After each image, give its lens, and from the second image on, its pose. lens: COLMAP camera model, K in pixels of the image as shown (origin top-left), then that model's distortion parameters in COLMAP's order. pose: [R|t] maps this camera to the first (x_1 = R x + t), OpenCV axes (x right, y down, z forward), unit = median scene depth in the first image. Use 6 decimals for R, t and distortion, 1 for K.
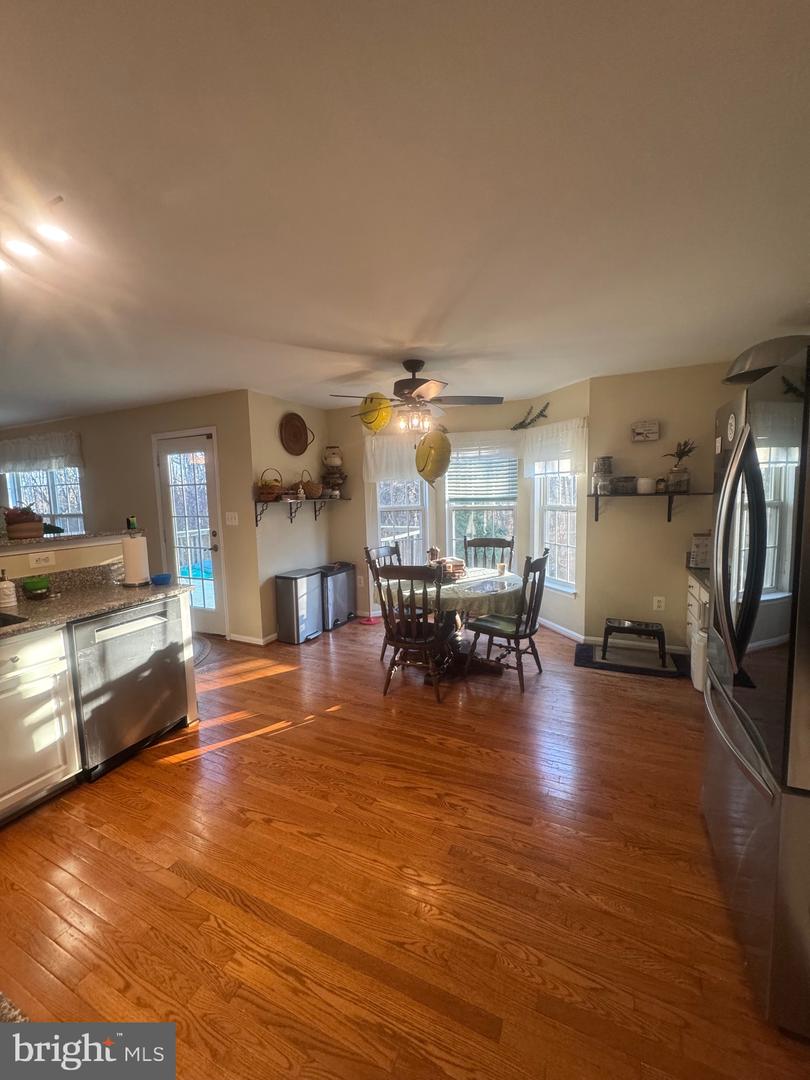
lens RADIAL K [[432.4, 0, 405.3], [0, 432.4, 531.0], [0, 0, 1]] dist [-0.001862, 0.000798]
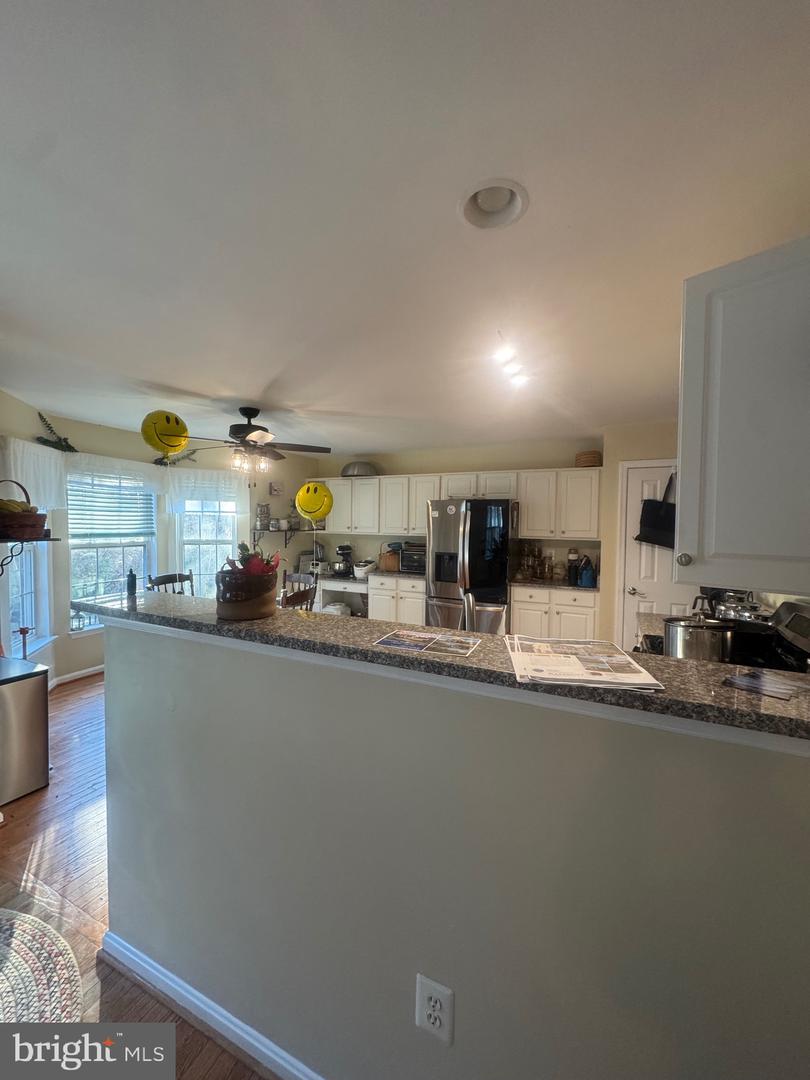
lens RADIAL K [[432.4, 0, 411.9], [0, 432.4, 538.9], [0, 0, 1]] dist [-0.001862, 0.000798]
pose [[0.003835, -0.003155, 0.999988, -0.947236], [0.086999, 0.996204, 0.002810, -0.017712], [-0.996201, 0.086987, 0.004095, 0.516081]]
